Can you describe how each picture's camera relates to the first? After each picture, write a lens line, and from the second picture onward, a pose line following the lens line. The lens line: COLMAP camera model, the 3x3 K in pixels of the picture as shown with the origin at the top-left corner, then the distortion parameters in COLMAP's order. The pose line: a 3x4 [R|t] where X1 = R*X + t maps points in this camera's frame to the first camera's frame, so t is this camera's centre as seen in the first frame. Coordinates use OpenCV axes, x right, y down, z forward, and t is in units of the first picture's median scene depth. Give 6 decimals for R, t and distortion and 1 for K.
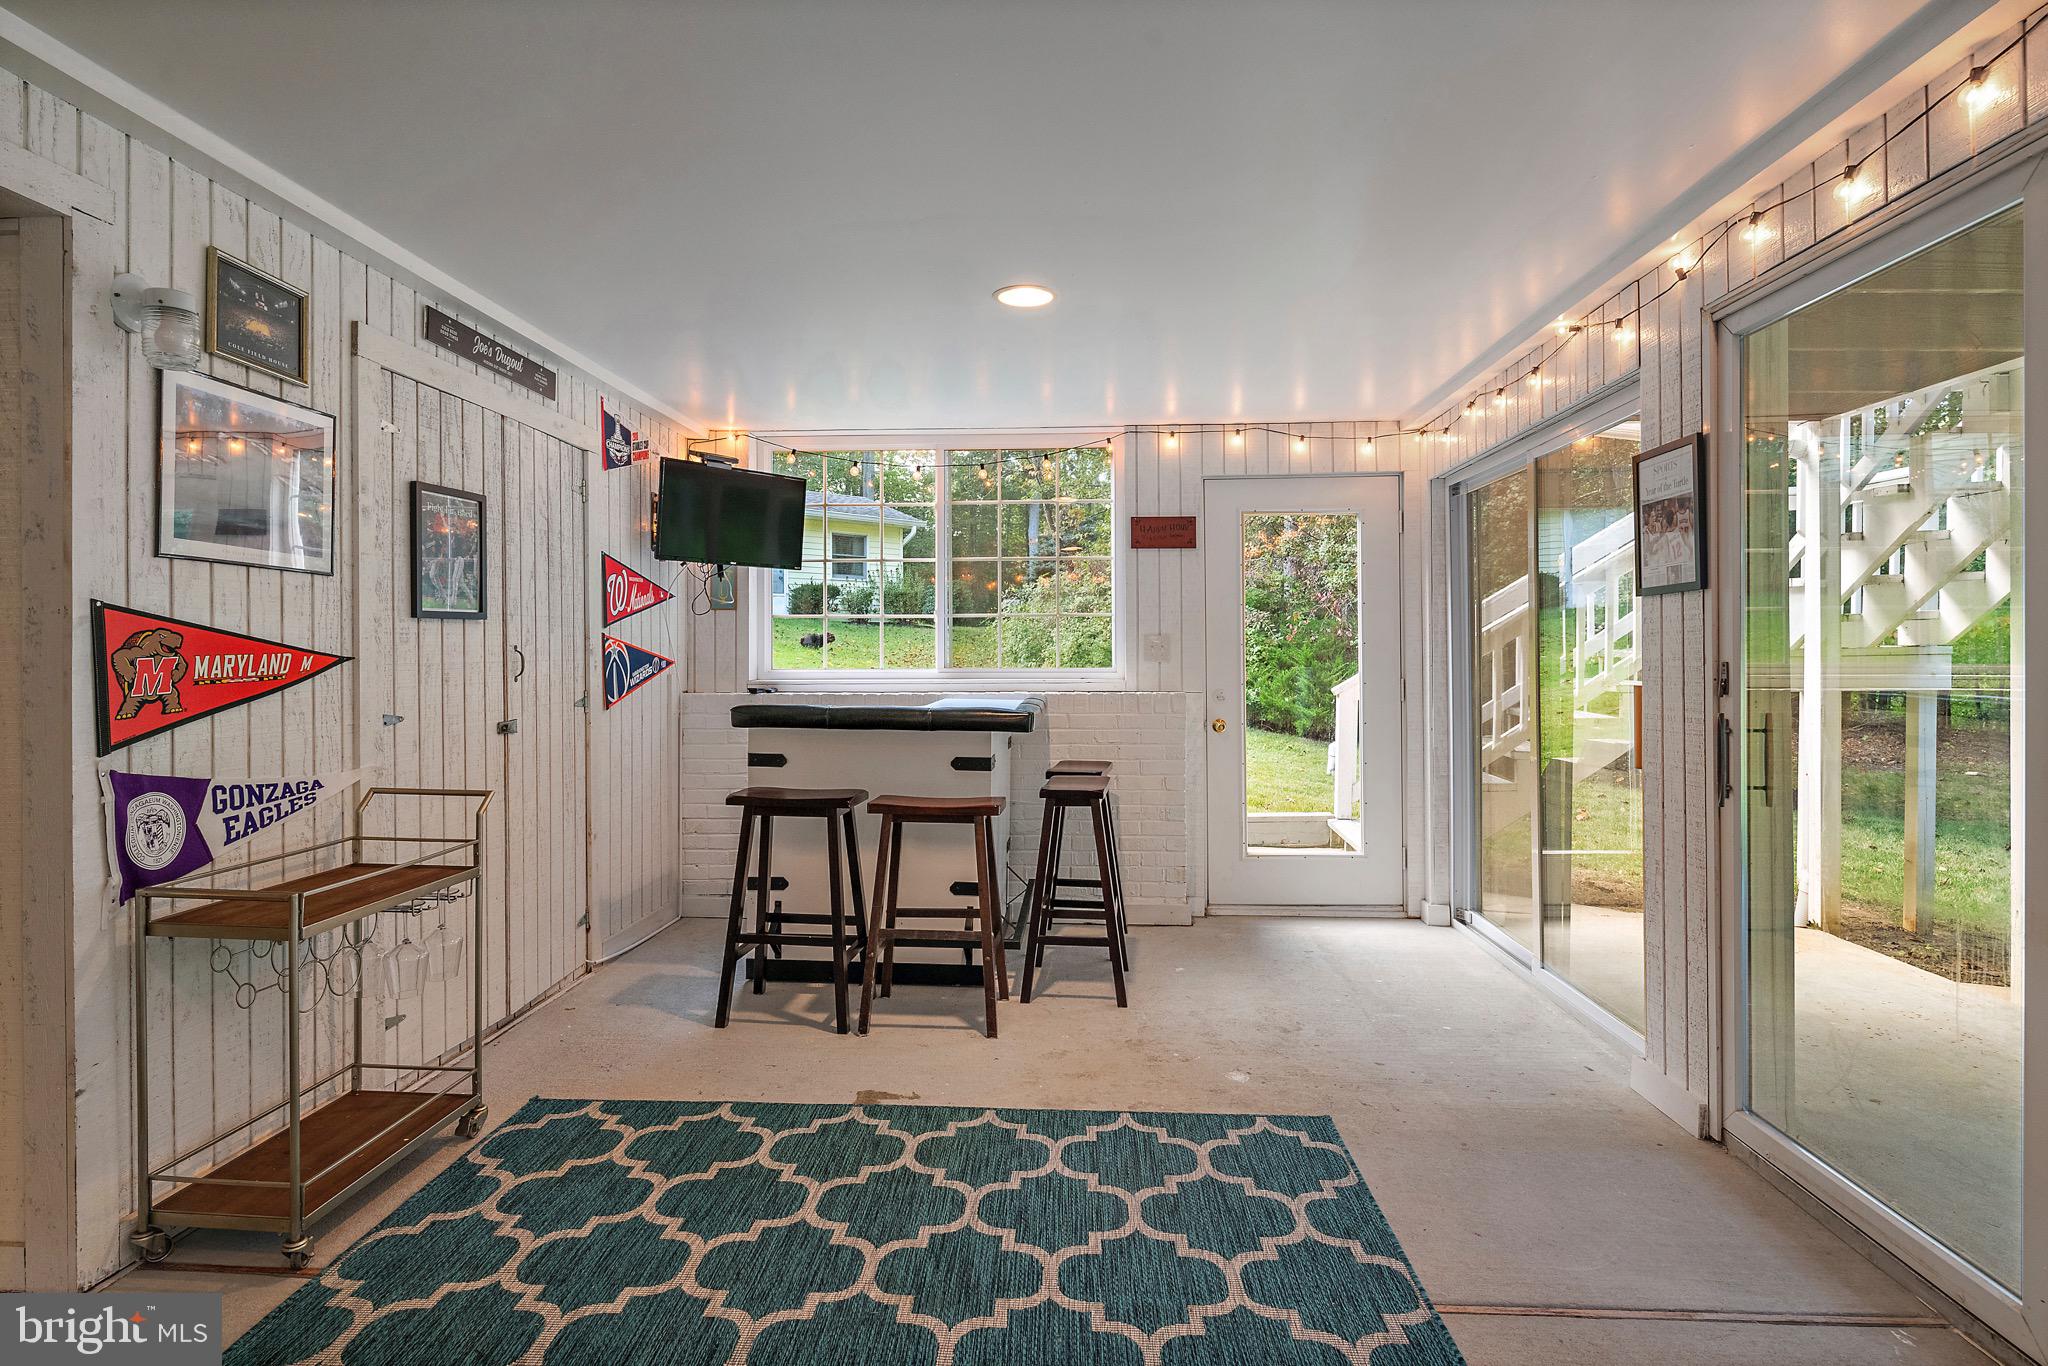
lens RADIAL K [[1055.6, 0, 1022.9], [0, 1055.6, 670.4], [0, 0, 1]] dist [0.000297, -0.004671]
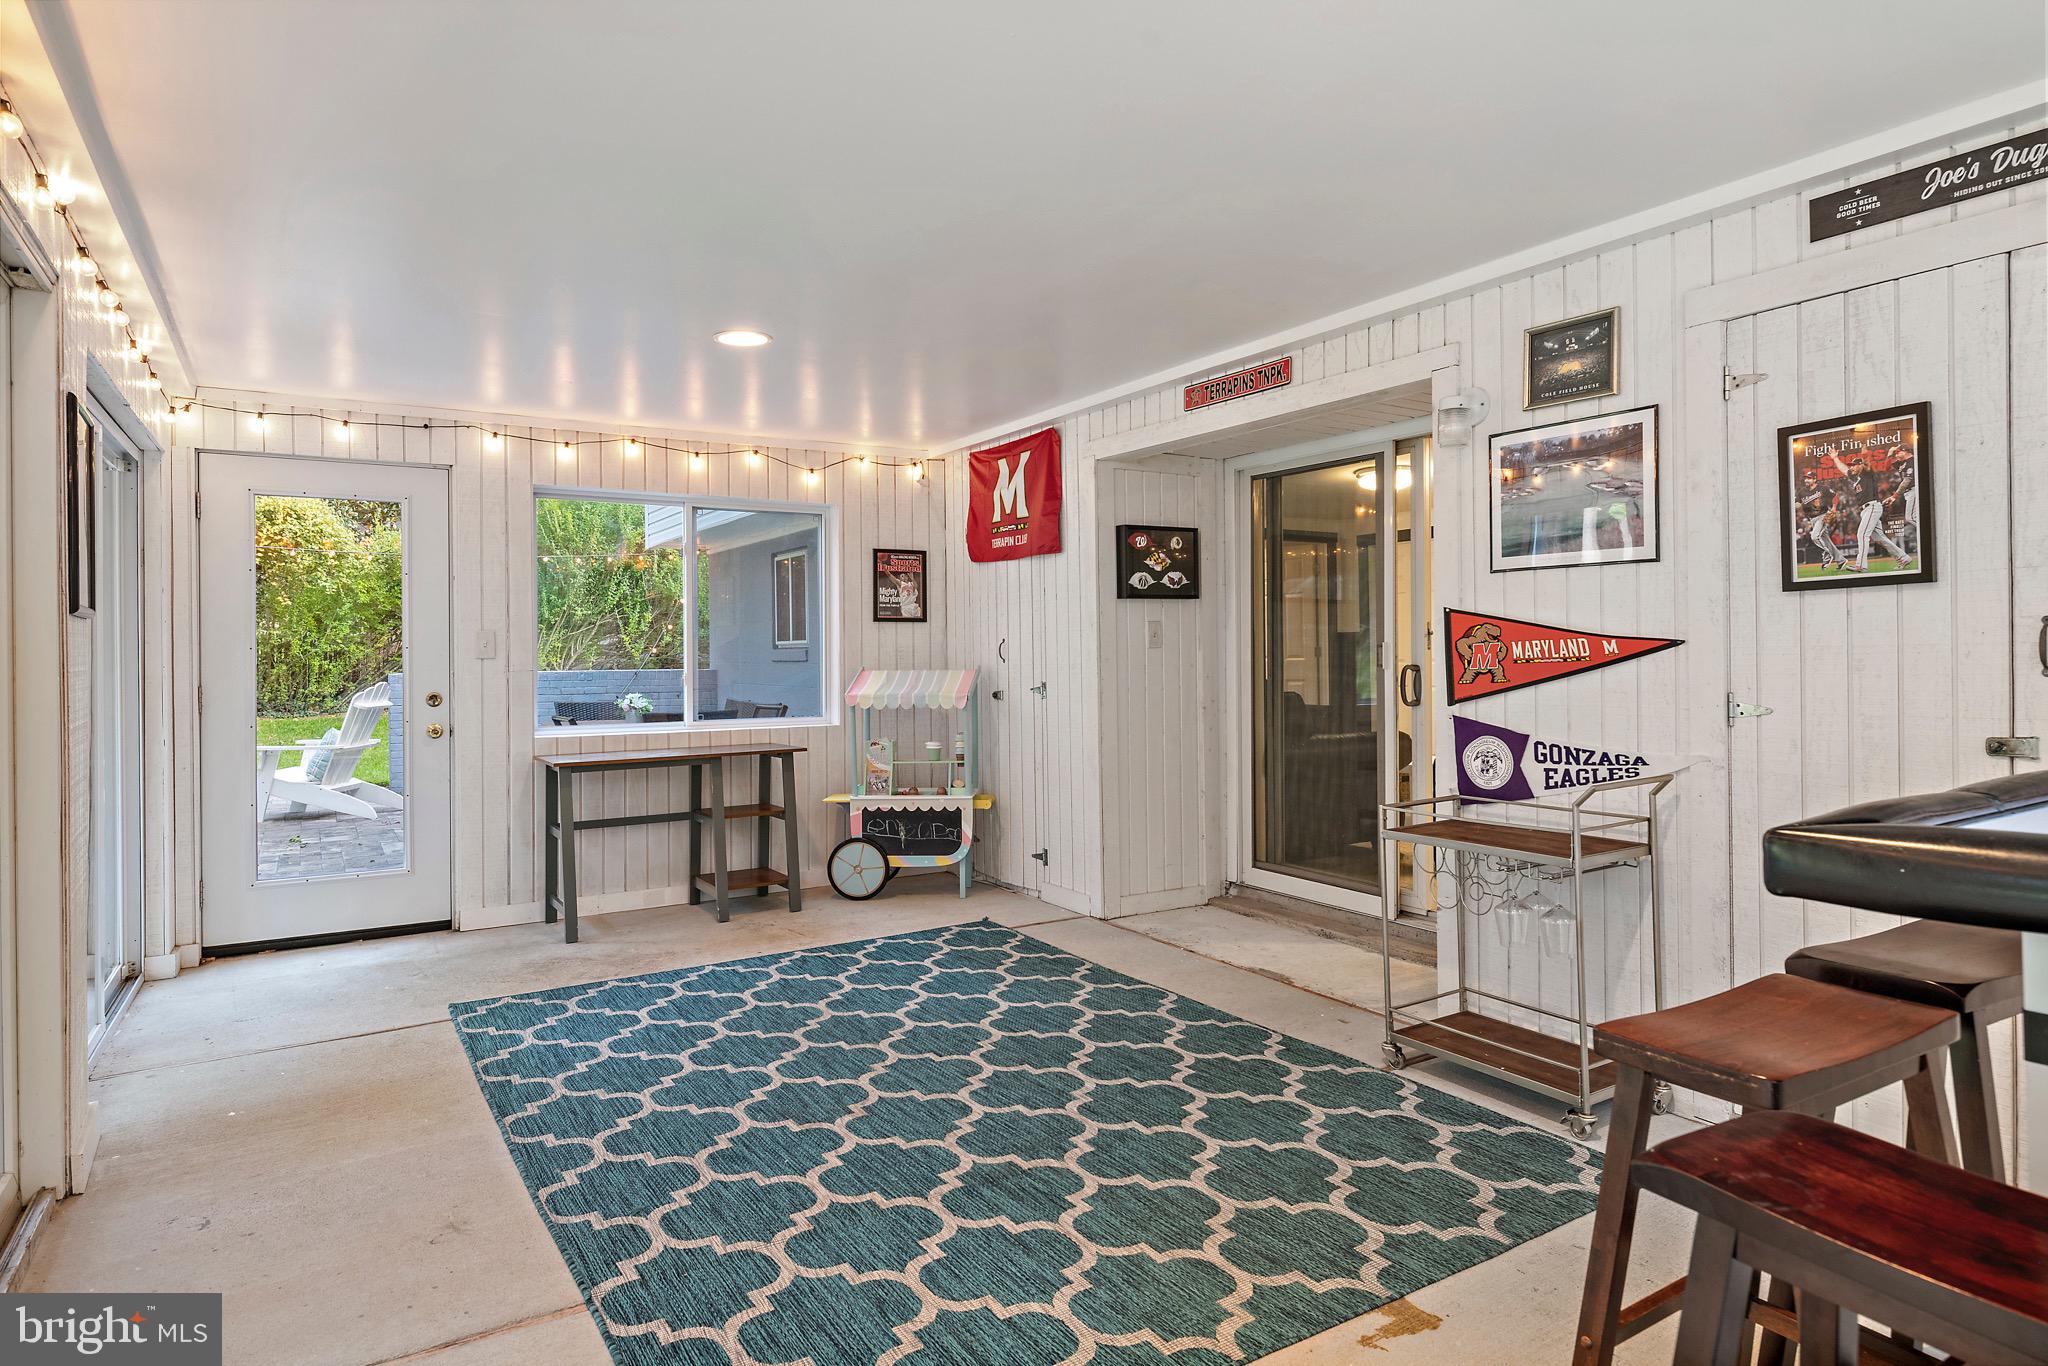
lens RADIAL K [[1181.0, 0, 1046.8], [0, 1181.0, 668.7], [0, 0, 1]] dist [0.016889, -0.010915]
pose [[-0.810765, 0.020883, -0.584999, 0.519632], [0.006005, 0.999608, 0.027360, -0.021136], [0.585341, 0.018670, -0.810572, 1.645111]]
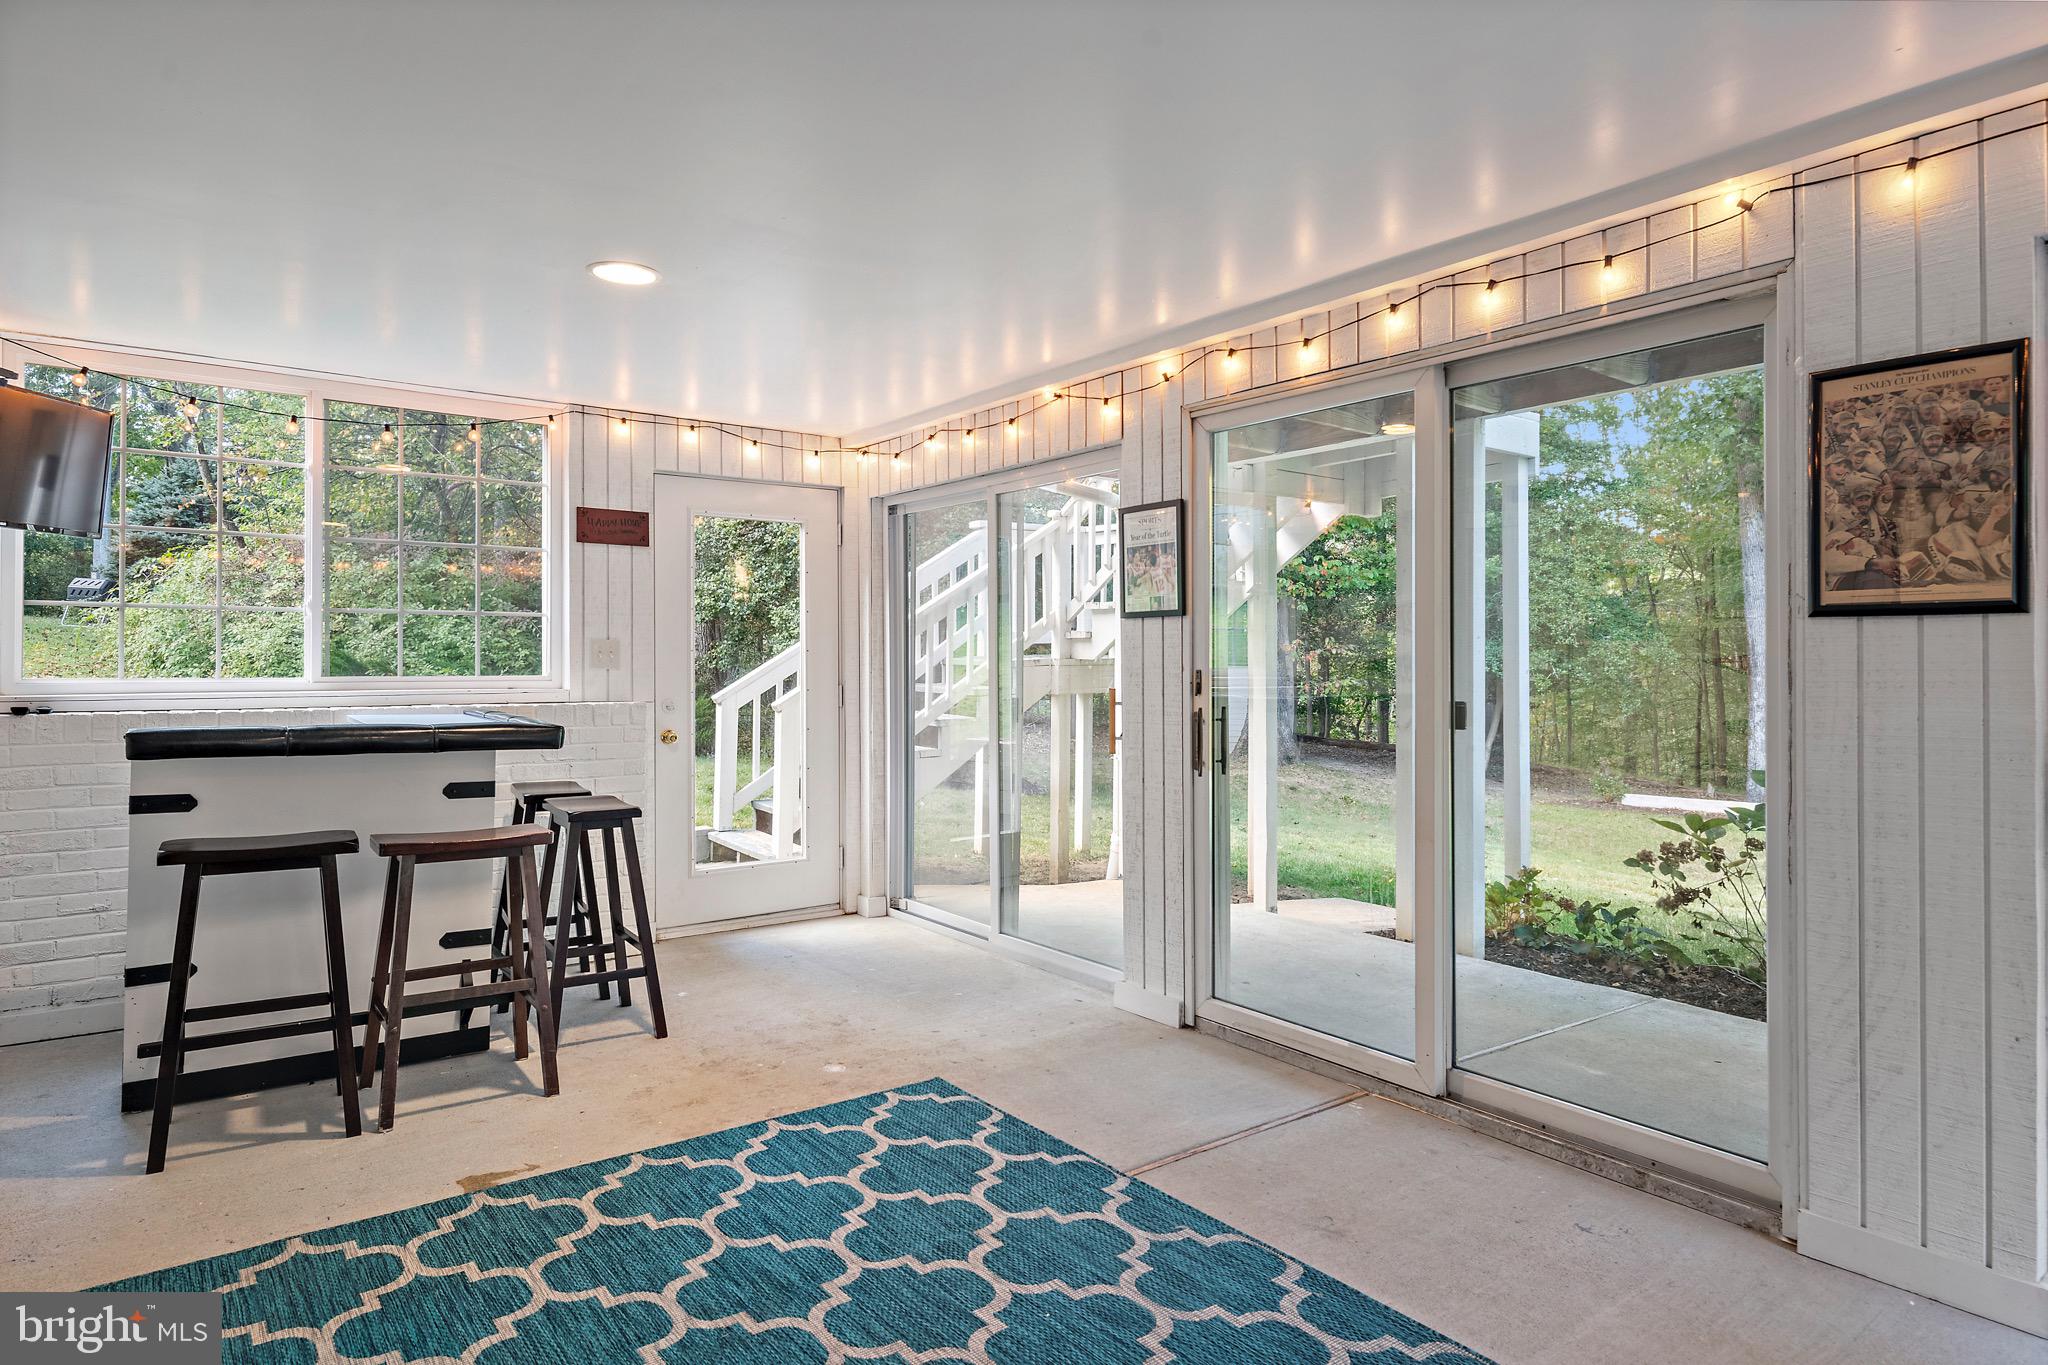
lens RADIAL K [[1181.0, 0, 1025.2], [0, 1181.0, 663.5], [0, 0, 1]] dist [0.016889, -0.010915]
pose [[0.765180, 0.002645, 0.643811, -0.479878], [0.004757, 0.999941, -0.009762, -0.001915], [-0.643799, 0.010532, 0.765123, -0.021210]]
